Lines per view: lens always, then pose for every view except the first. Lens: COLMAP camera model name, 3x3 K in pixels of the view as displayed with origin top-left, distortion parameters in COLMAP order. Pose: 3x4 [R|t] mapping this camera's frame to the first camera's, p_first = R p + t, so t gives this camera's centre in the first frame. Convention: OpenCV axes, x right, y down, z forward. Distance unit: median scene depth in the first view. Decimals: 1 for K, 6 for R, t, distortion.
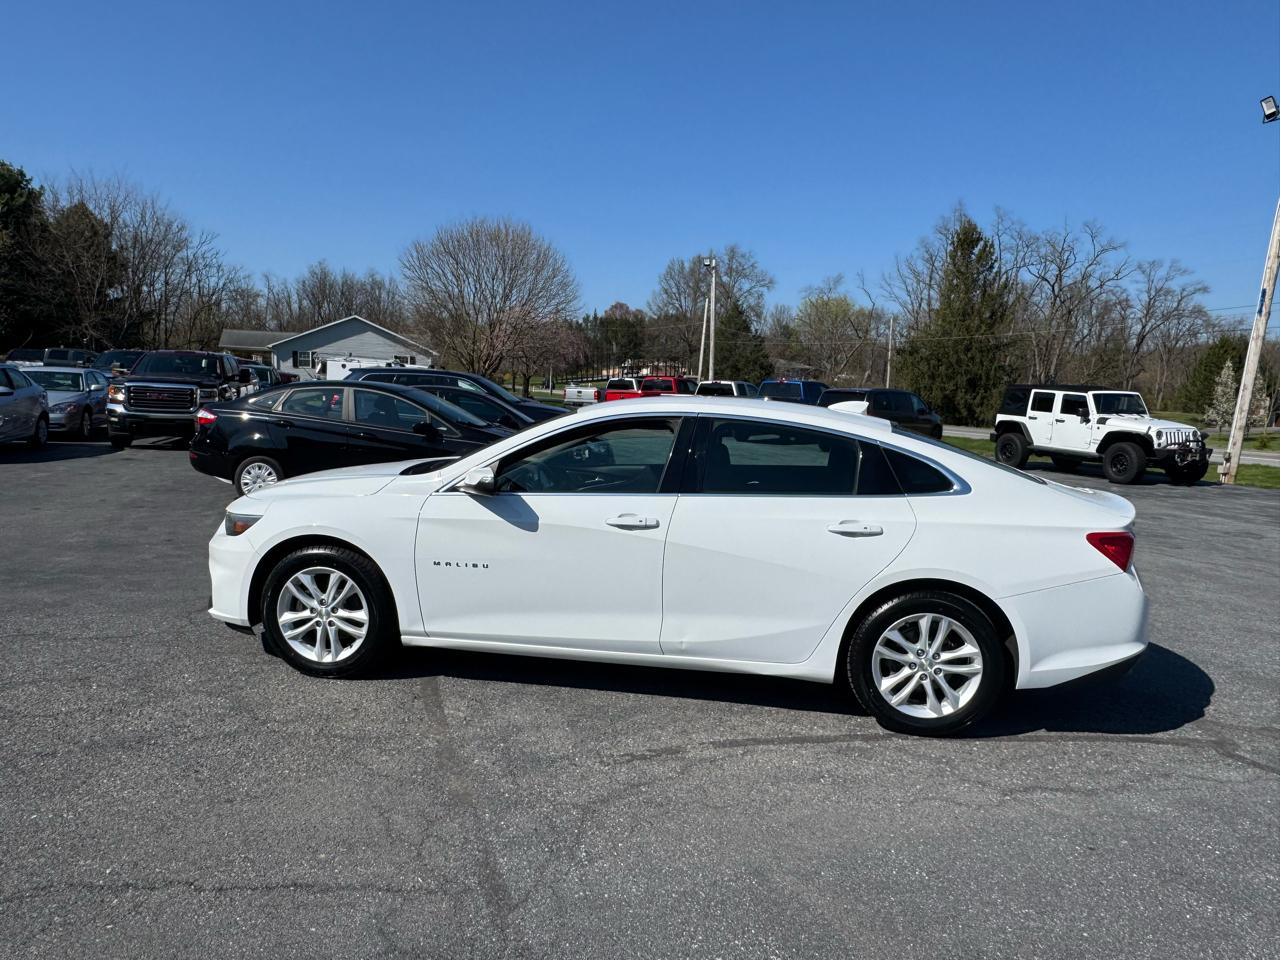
lens RADIAL K [[849.7, 0, 641.7], [0, 849.7, 488.1], [0, 0, 1]] dist [-0.004935, 0.004679]
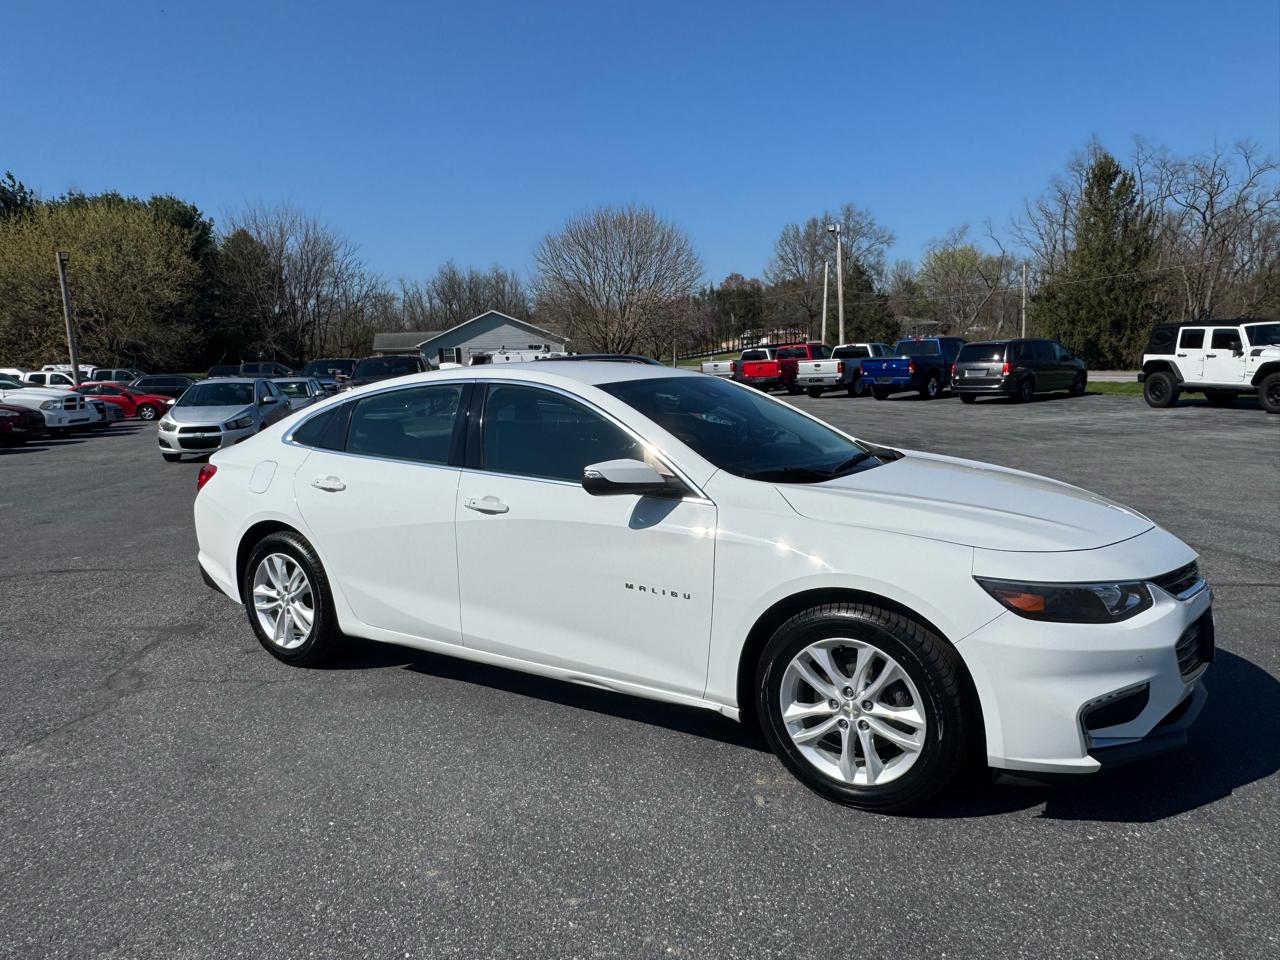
lens RADIAL K [[848.6, 0, 639.8], [0, 848.6, 483.9], [0, 0, 1]] dist [-0.003360, 0.002658]
pose [[0.987369, -0.057392, -0.147679, -0.012514], [0.061063, 0.997925, 0.020445, 0.003388], [0.146199, -0.029204, 0.988824, -0.033061]]
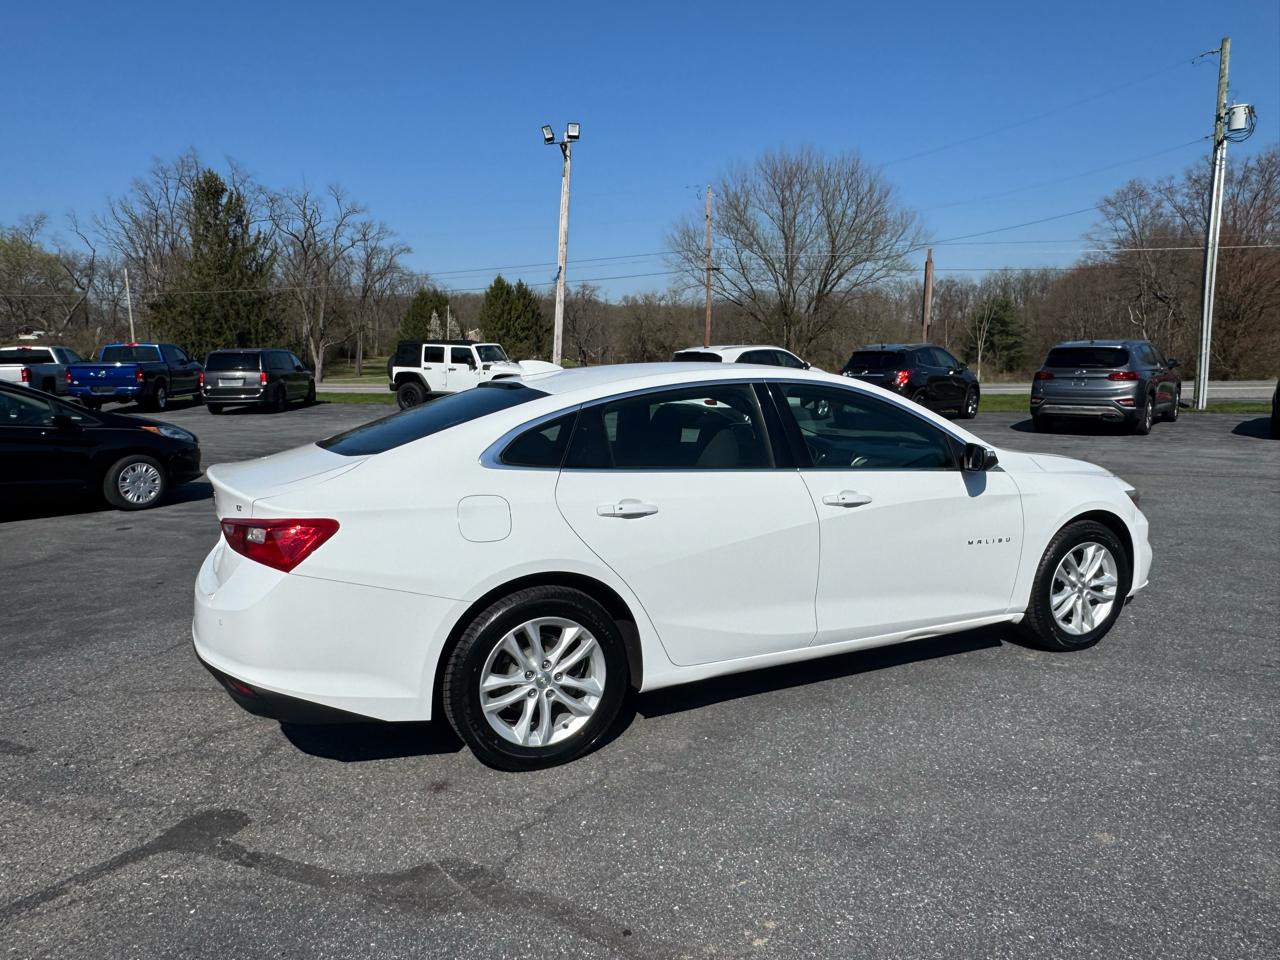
lens RADIAL K [[851.3, 0, 641.7], [0, 851.3, 486.9], [0, 0, 1]] dist [-0.003982, 0.004106]
pose [[0.646590, -0.162021, 0.745433, -0.089568], [0.120863, 0.986600, 0.109603, -0.004242], [-0.753203, 0.019227, 0.657508, -0.004914]]
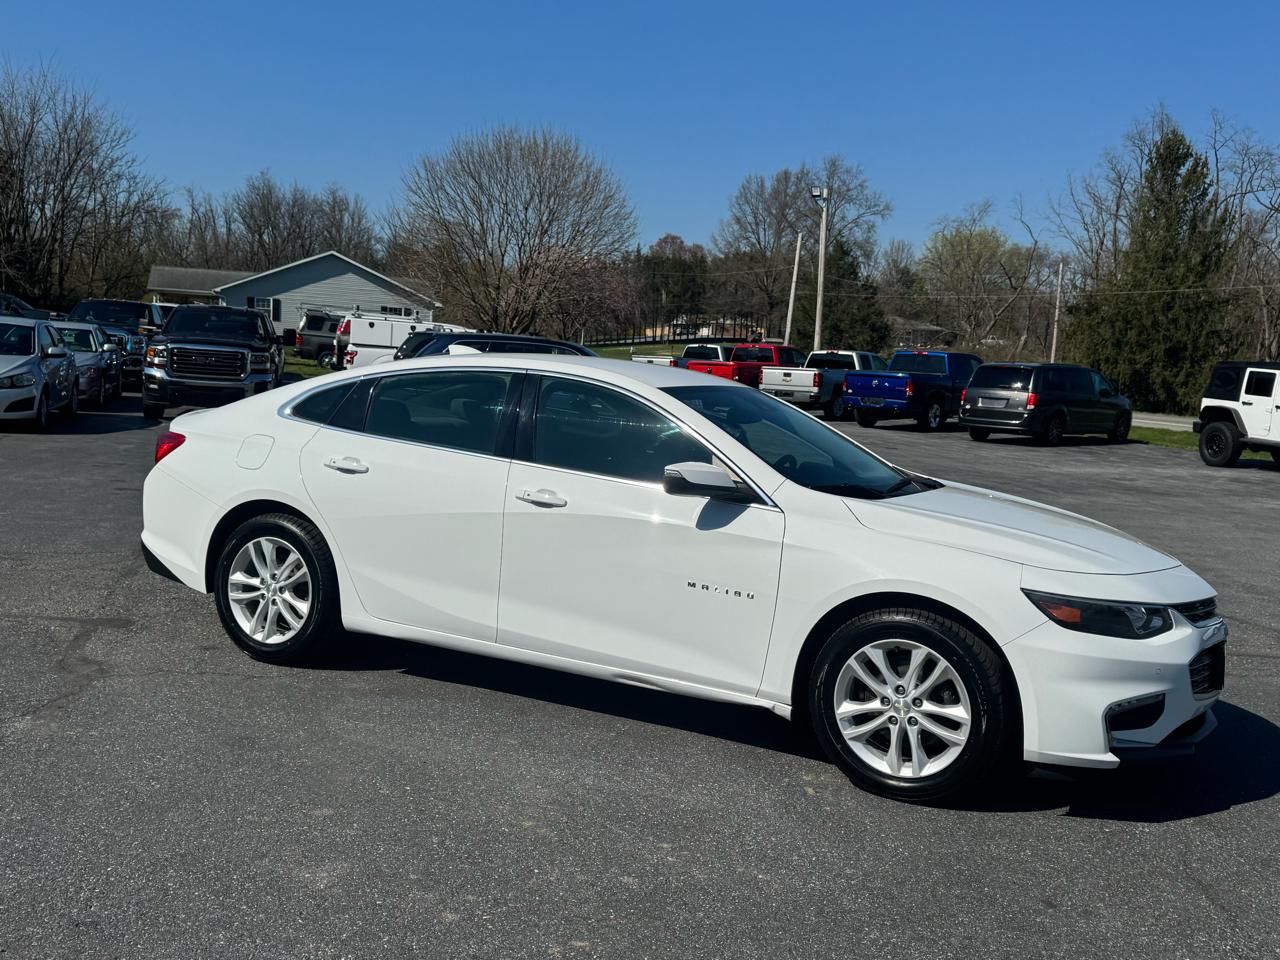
lens RADIAL K [[1194.1, 0, 646.8], [0, 1194.1, 481.6], [0, 0, 1]] dist [0.189191, -0.397701]
pose [[0.999143, 0.019792, -0.036351, -0.021797], [-0.020181, 0.999742, -0.010378, 0.005038], [0.036136, 0.011102, 0.999285, -0.059491]]
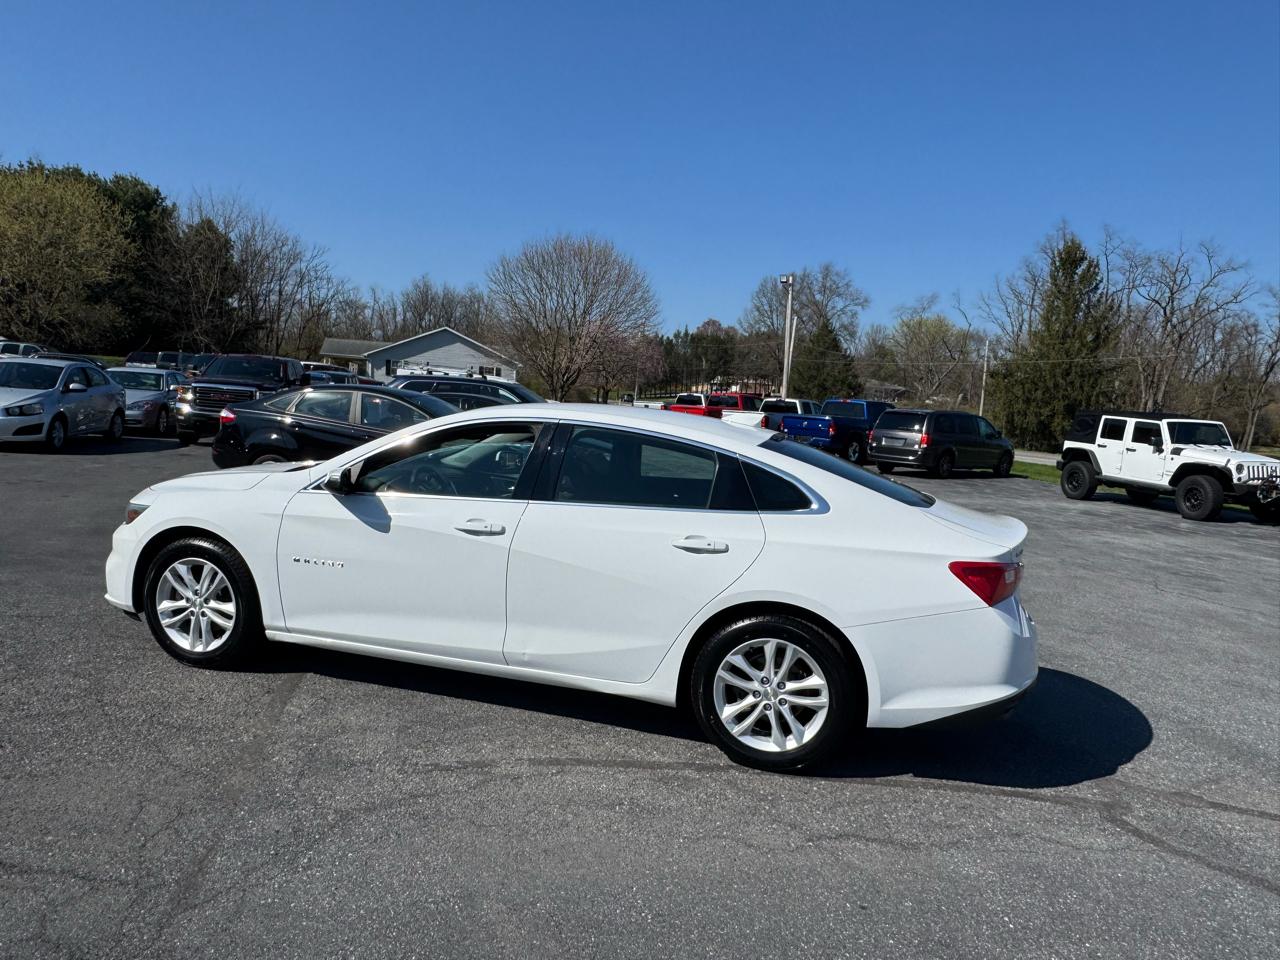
lens RADIAL K [[849.9, 0, 629.5], [0, 849.9, 479.1], [0, 0, 1]] dist [-0.002330, 0.001202]
pose [[0.992048, 0.038590, -0.119802, 0.019156], [-0.042042, 0.998766, -0.026424, 0.000200], [0.118635, 0.031251, 0.992446, 0.003052]]
